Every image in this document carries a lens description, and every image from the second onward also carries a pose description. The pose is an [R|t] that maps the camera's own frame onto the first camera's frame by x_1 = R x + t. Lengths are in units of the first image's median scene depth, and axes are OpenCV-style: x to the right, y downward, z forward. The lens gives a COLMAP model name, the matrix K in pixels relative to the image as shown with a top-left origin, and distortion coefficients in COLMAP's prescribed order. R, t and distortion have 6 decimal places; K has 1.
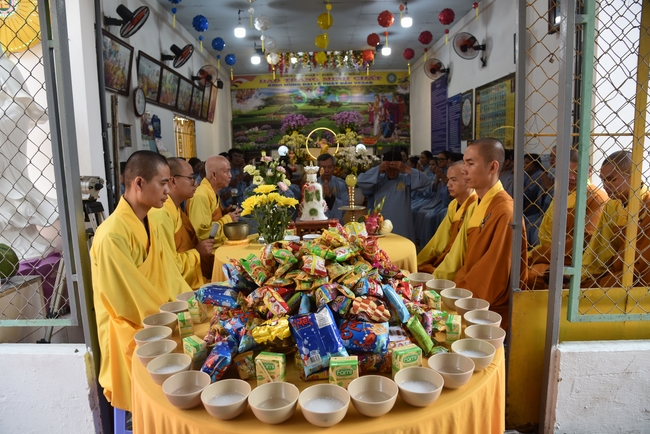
lens RADIAL K [[440.4, 0, 325.0], [0, 440.4, 217.0], [0, 0, 1]] dist [-0.114585, 0.058091]
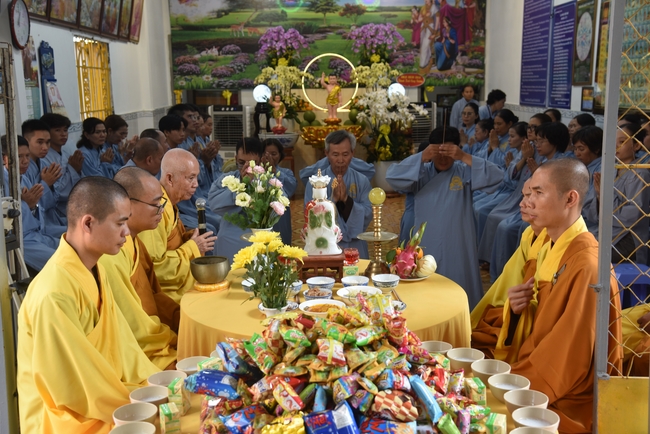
lens RADIAL K [[800.8, 0, 325.0], [0, 800.8, 217.0], [0, 0, 1]] dist [0.136466, 0.035272]
pose [[0.999886, 0.013721, -0.006372, -0.005703], [-0.013522, 0.999447, 0.030370, -0.038549], [0.006785, -0.030280, 0.999518, -0.108803]]
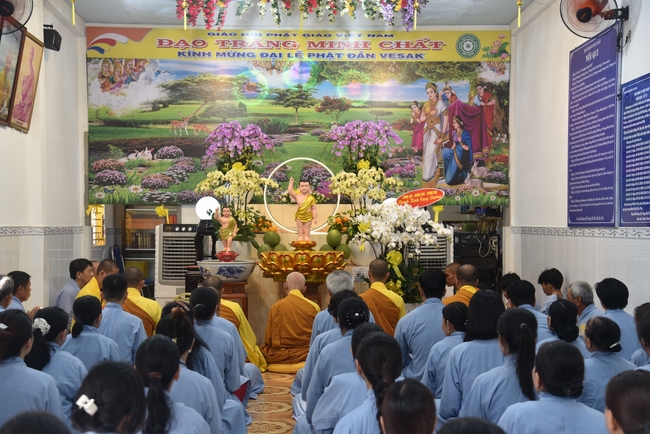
lens RADIAL K [[895.9, 0, 325.5], [0, 895.9, 225.4], [0, 0, 1]] dist [0.245900, 0.008485]
pose [[0.999485, 0.028550, 0.014635, 0.009308], [-0.026277, 0.990203, -0.137140, -0.035206], [-0.018407, 0.136685, 0.990444, 0.266699]]
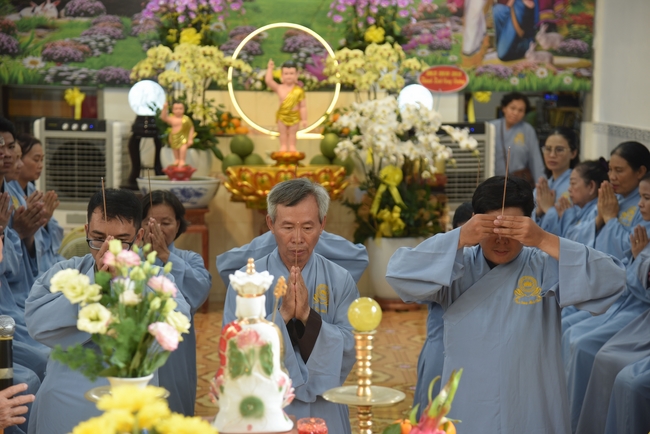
lens RADIAL K [[1611.1, 0, 325.0], [0, 1611.1, 217.0], [0, 0, 1]] dist [0.749260, 0.219972]
pose [[0.999163, 0.033447, 0.023548, -0.001677], [-0.032248, 0.998250, -0.049571, -0.042086], [-0.025164, 0.048770, 0.998493, -0.118576]]
